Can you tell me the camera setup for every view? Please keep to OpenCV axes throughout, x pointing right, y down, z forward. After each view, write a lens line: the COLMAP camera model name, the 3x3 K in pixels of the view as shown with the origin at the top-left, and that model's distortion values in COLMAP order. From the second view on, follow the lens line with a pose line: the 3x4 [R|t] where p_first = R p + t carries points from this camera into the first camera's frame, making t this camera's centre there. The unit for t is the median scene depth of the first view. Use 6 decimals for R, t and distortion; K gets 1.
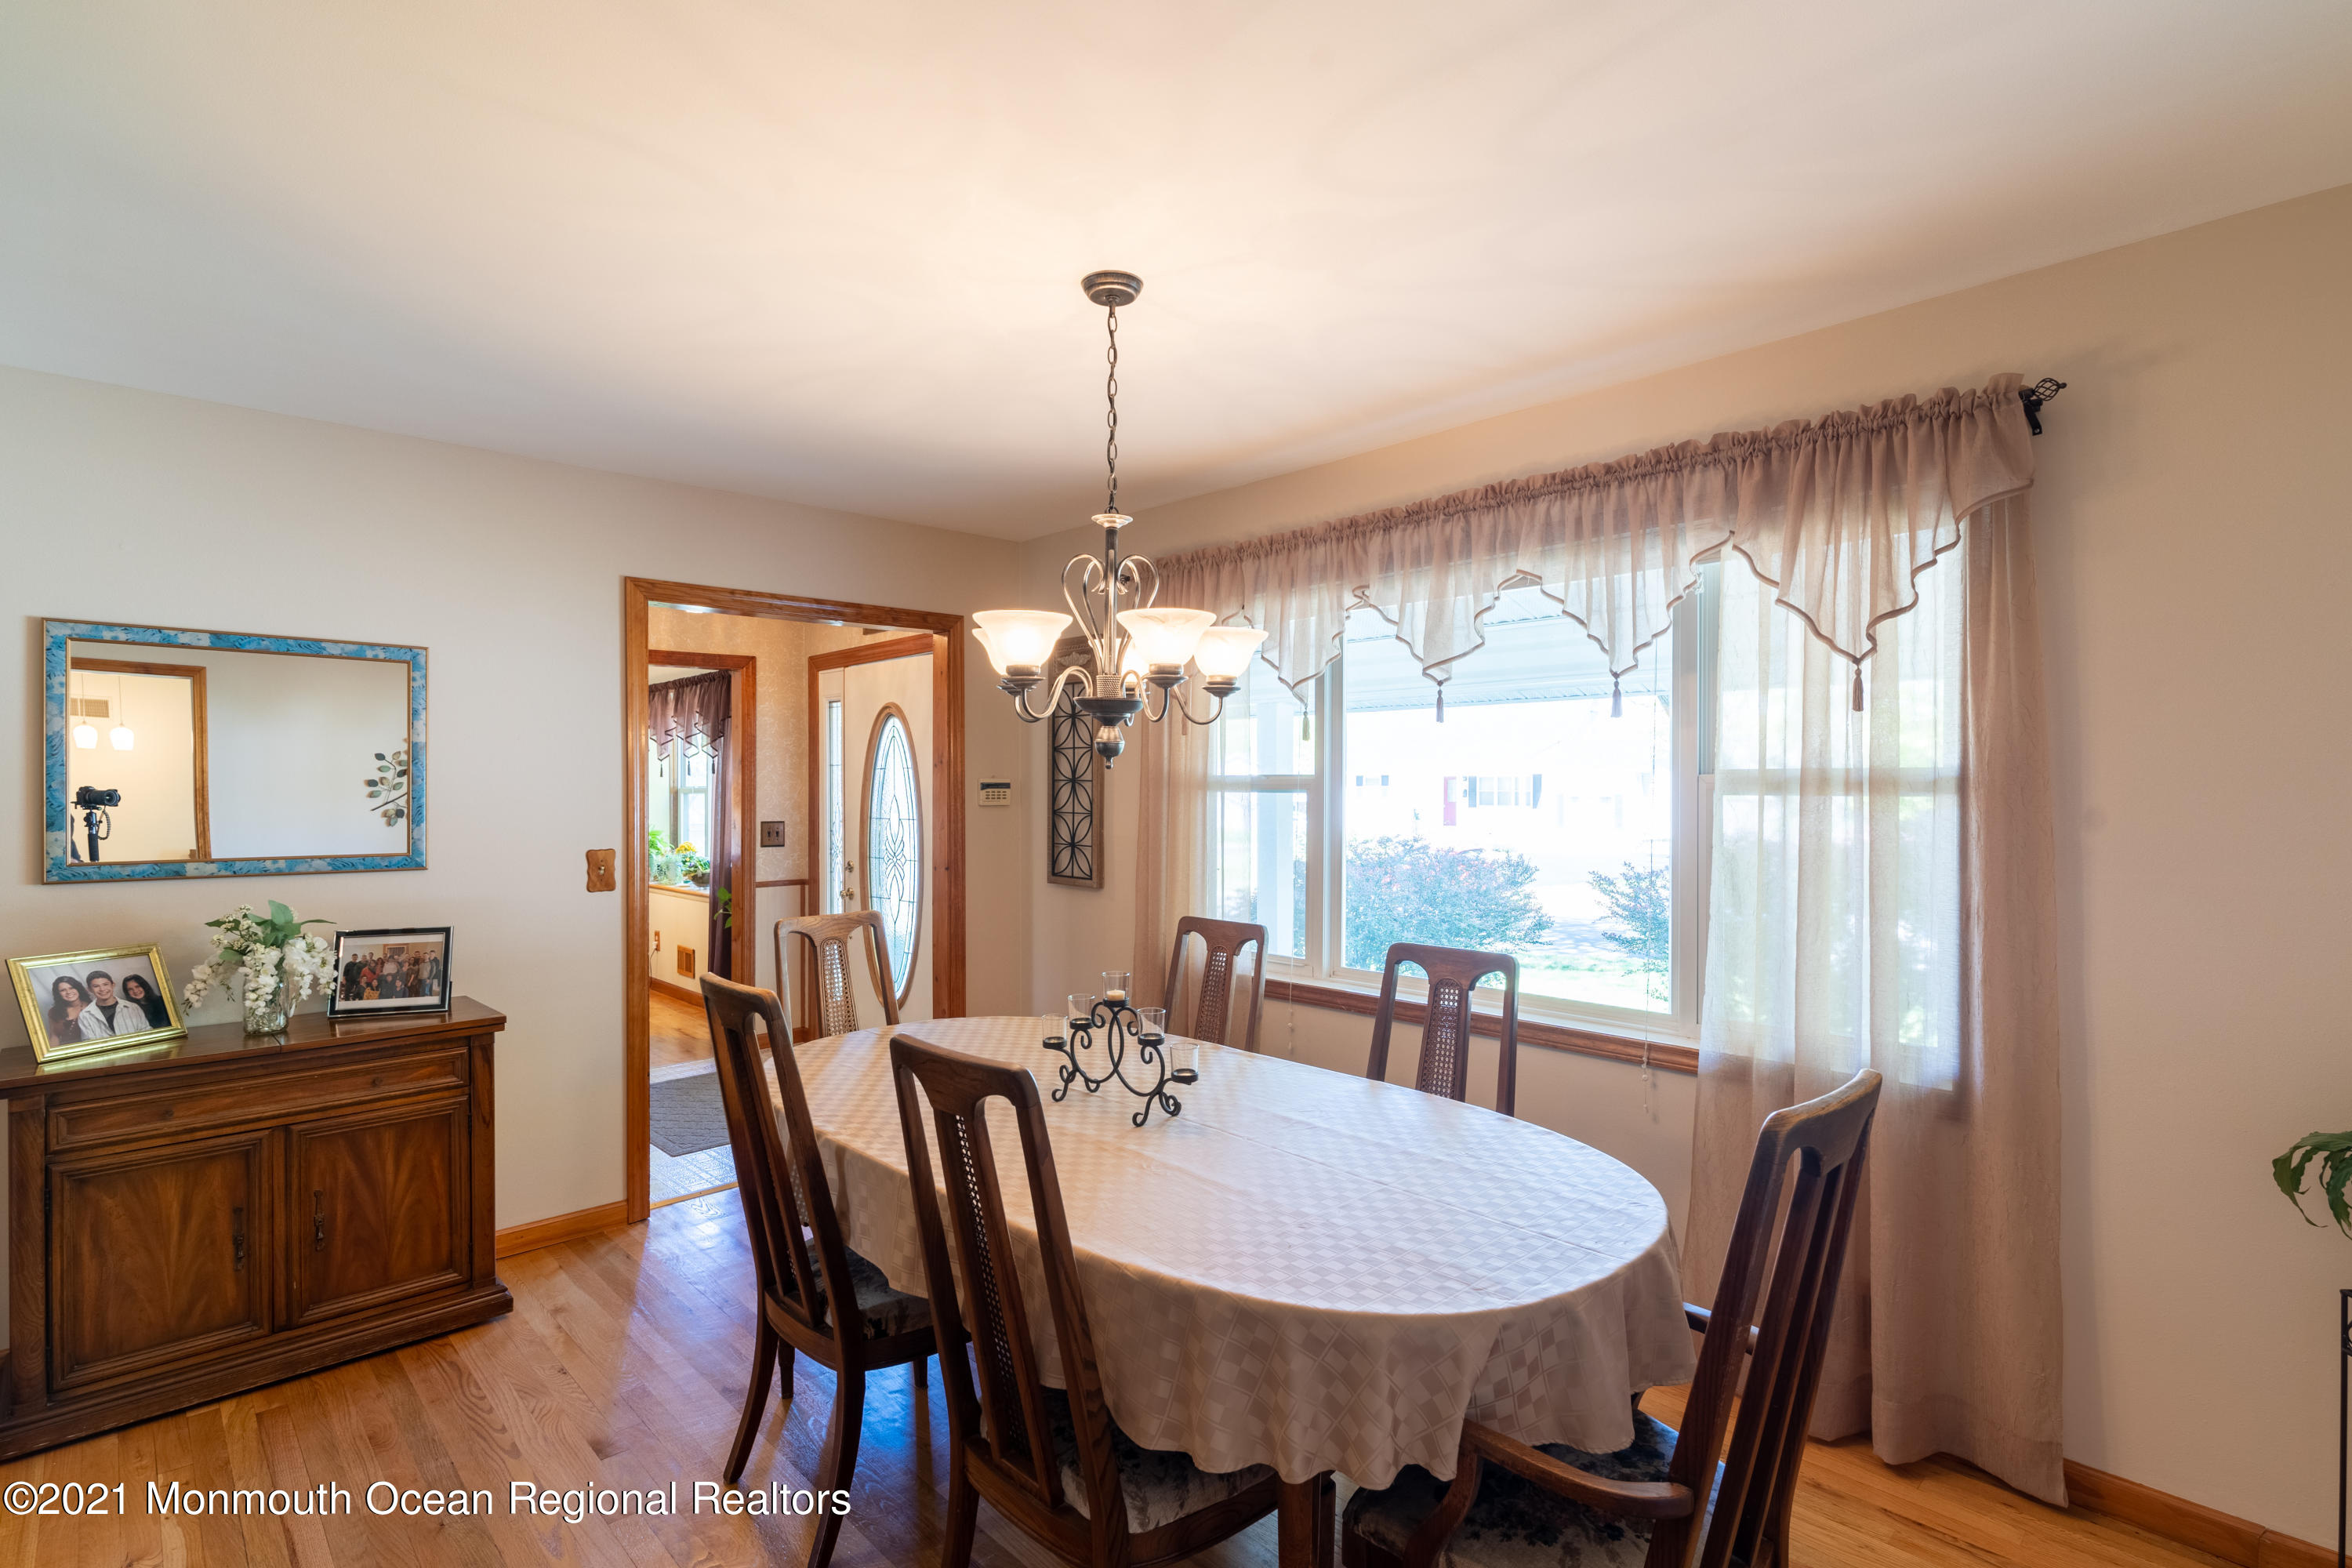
lens RADIAL K [[1146.1, 0, 1176.0], [0, 1146.1, 784.0], [0, 0, 1]] dist [0.014565, 0.000324]
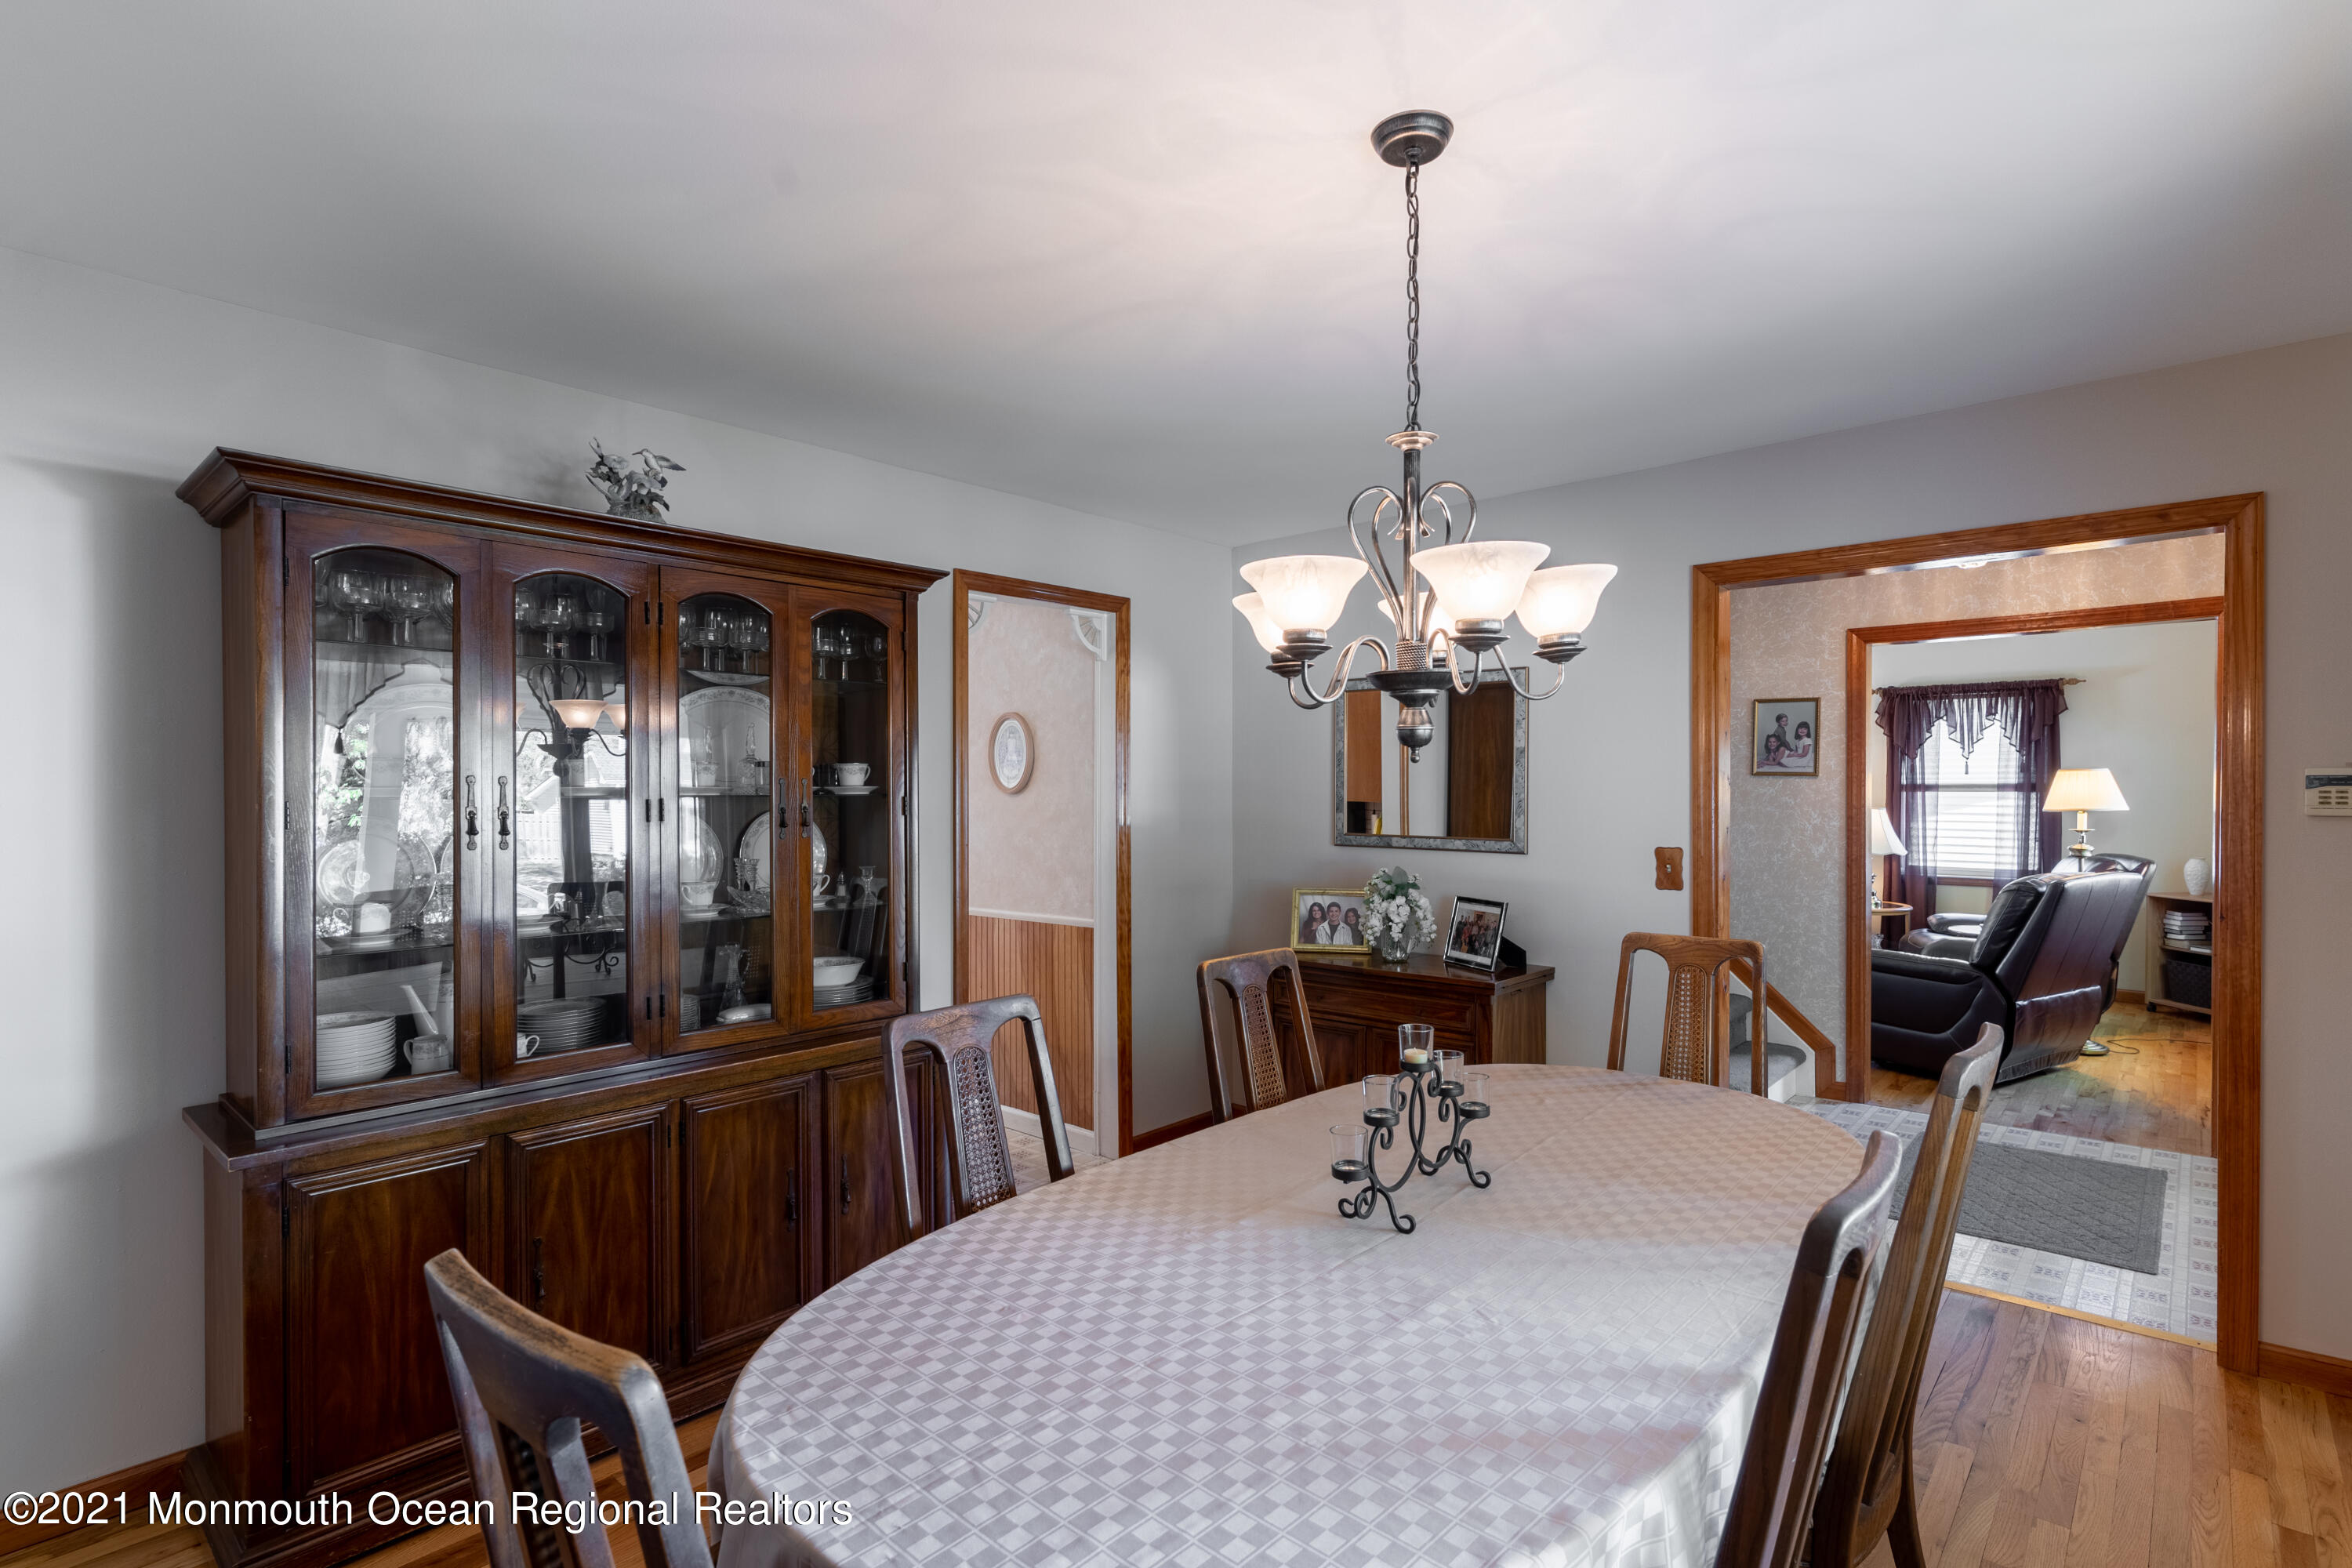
lens RADIAL K [[1130.2, 0, 1165.1], [0, 1130.2, 798.6], [0, 0, 1]] dist [0.000074, -0.000091]
pose [[0.071937, 0.011627, -0.997341, 0.672186], [0.006143, 0.999908, 0.012100, 0.000662], [0.997390, -0.006997, 0.071859, 0.758445]]
